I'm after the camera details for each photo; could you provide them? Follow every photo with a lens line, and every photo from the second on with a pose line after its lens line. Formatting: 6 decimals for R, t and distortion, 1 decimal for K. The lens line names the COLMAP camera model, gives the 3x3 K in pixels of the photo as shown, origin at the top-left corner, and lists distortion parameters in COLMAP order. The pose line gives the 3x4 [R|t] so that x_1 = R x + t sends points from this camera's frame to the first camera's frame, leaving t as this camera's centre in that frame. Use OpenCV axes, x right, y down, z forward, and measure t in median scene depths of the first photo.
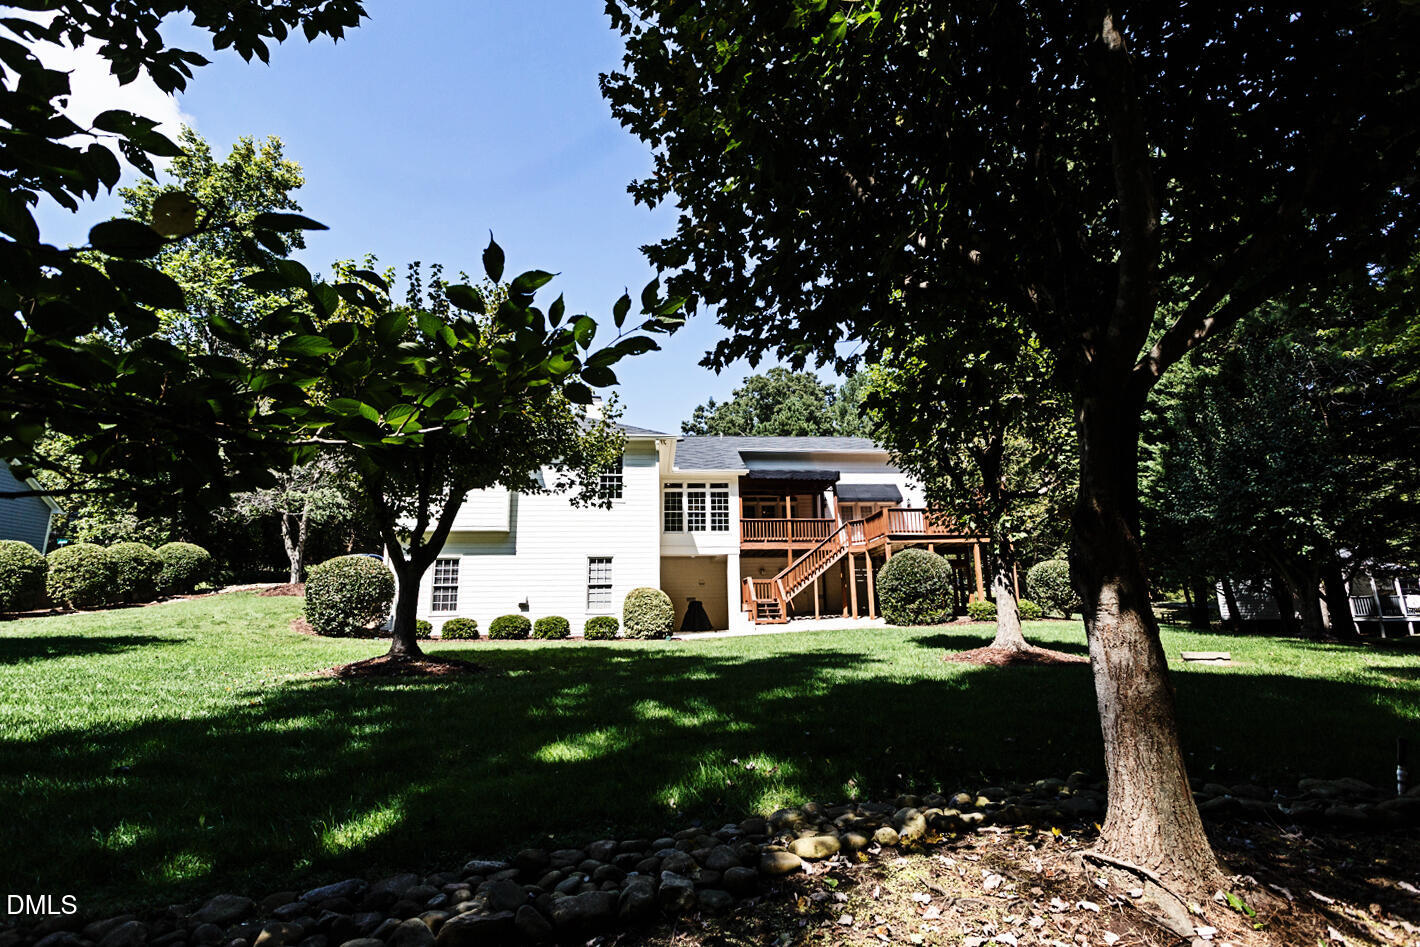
lens RADIAL K [[701.8, 0, 708.8], [0, 701.8, 478.6], [0, 0, 1]] dist [0.001349, 0.000653]
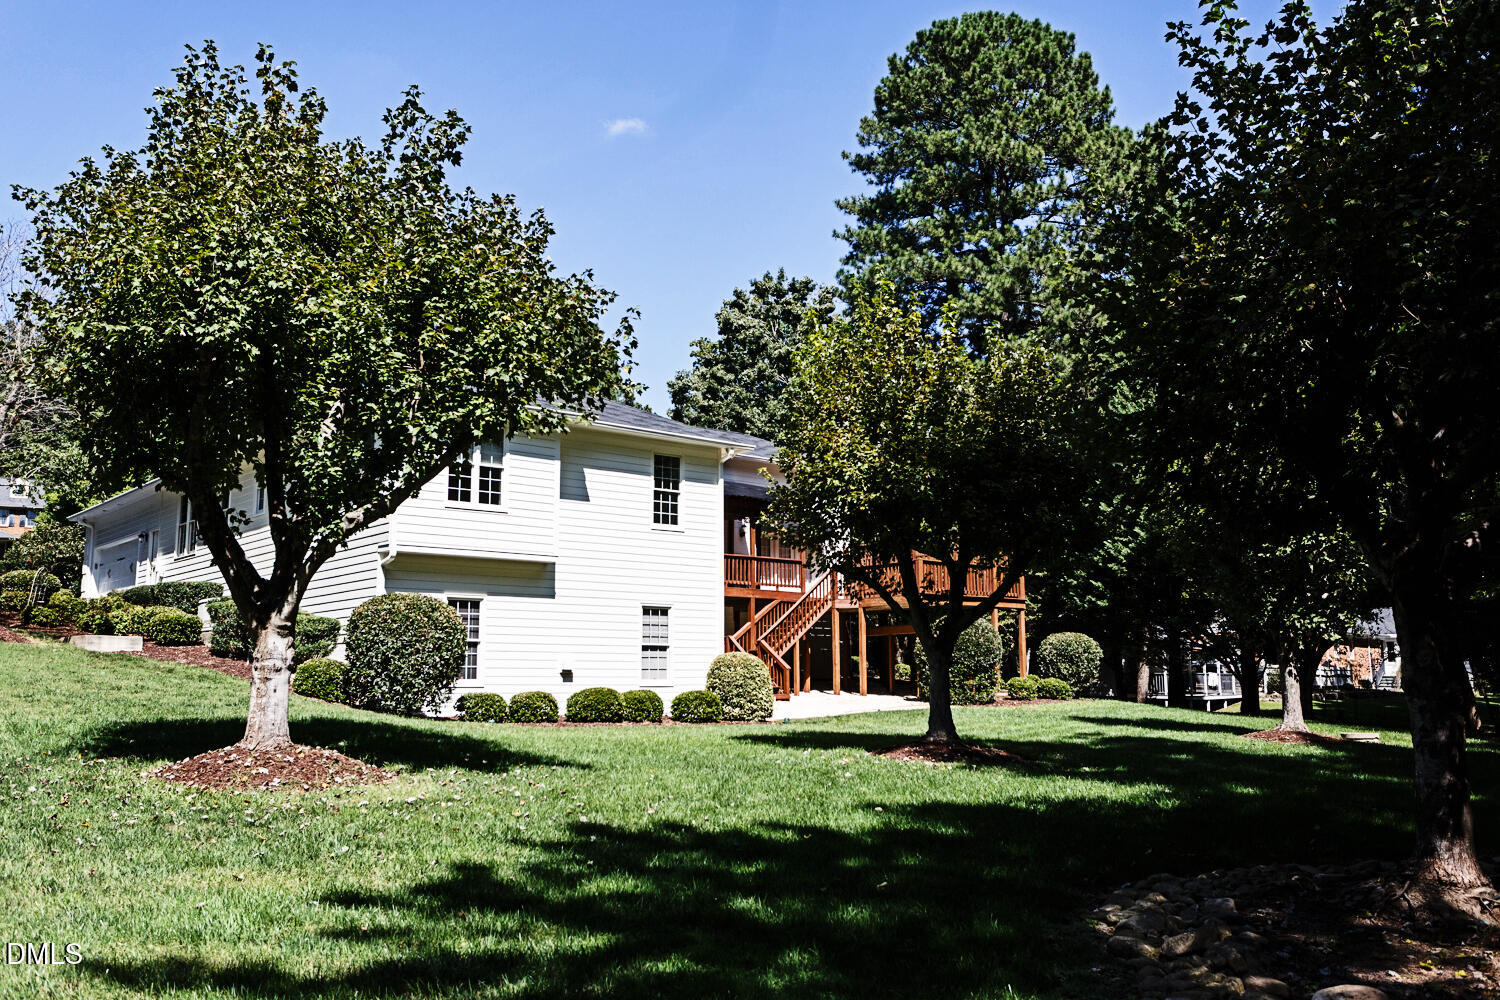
lens RADIAL K [[1336.0, 0, 747.6], [0, 1336.0, 499.0], [0, 0, 1]] dist [0.014591, 0.001471]
pose [[0.813760, 0.093056, 0.573704, -0.687212], [-0.128637, 0.991456, 0.021645, -0.029472], [-0.566787, -0.091413, 0.818777, -0.115627]]
